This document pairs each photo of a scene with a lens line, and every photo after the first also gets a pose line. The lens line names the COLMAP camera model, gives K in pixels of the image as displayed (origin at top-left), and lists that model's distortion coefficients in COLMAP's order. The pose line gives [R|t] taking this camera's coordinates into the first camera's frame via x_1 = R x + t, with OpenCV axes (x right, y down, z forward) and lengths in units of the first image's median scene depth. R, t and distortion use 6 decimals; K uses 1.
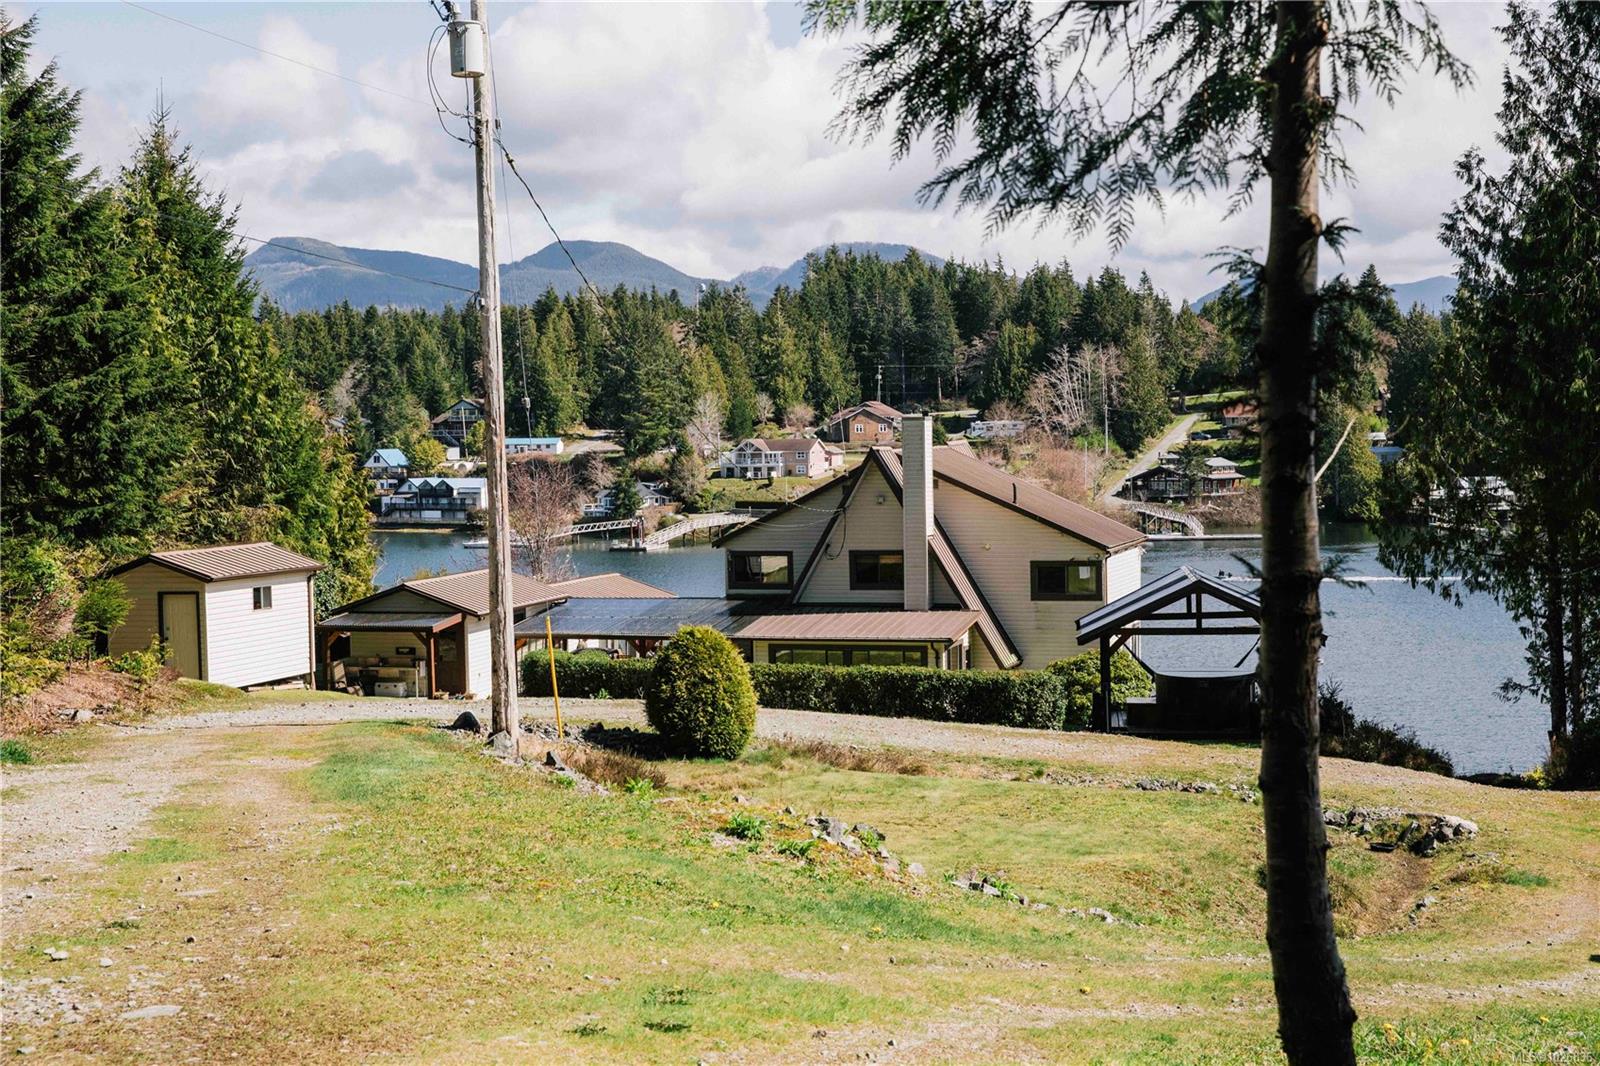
lens RADIAL K [[2312.3, 0, 804.6], [0, 2312.3, 536.3], [0, 0, 1]] dist [0.150792, 0.000000]
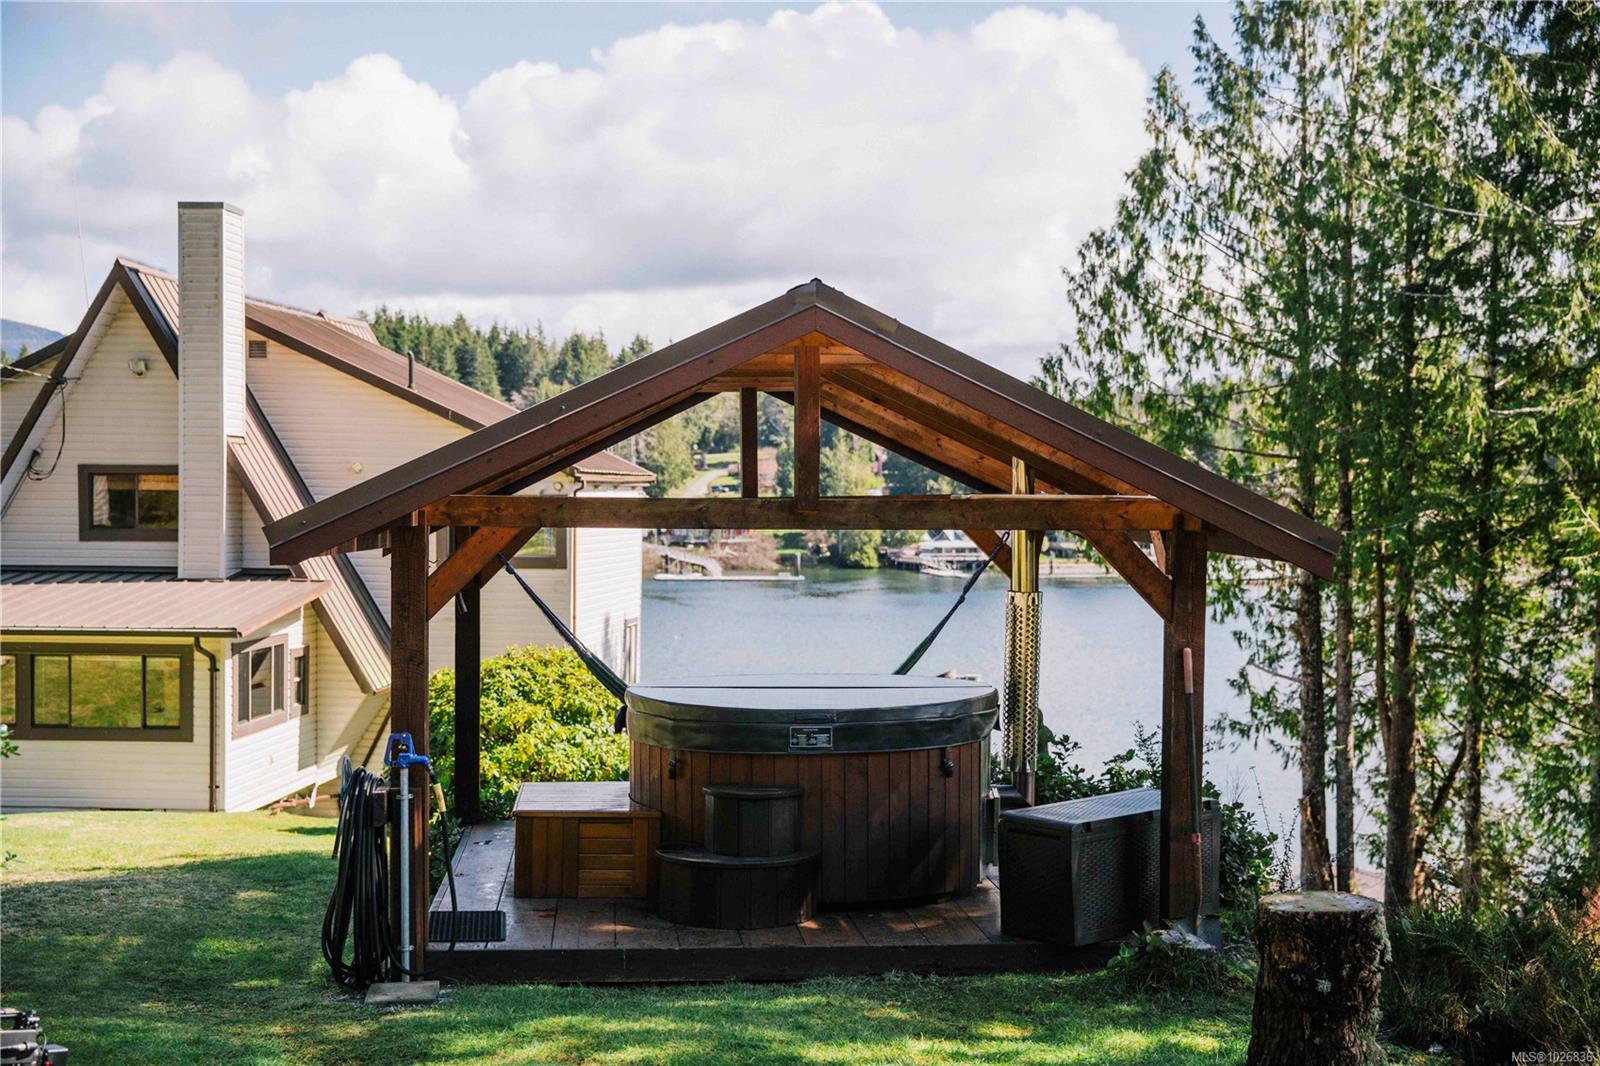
lens RADIAL K [[1987.6, 0, 793.7], [0, 1987.6, 535.5], [0, 0, 1]] dist [0.068444, 0.000000]
pose [[0.978303, 0.021706, 0.206038, 0.083896], [-0.016152, 0.999460, -0.028599, 0.032217], [-0.206547, 0.024650, 0.978126, 0.530338]]
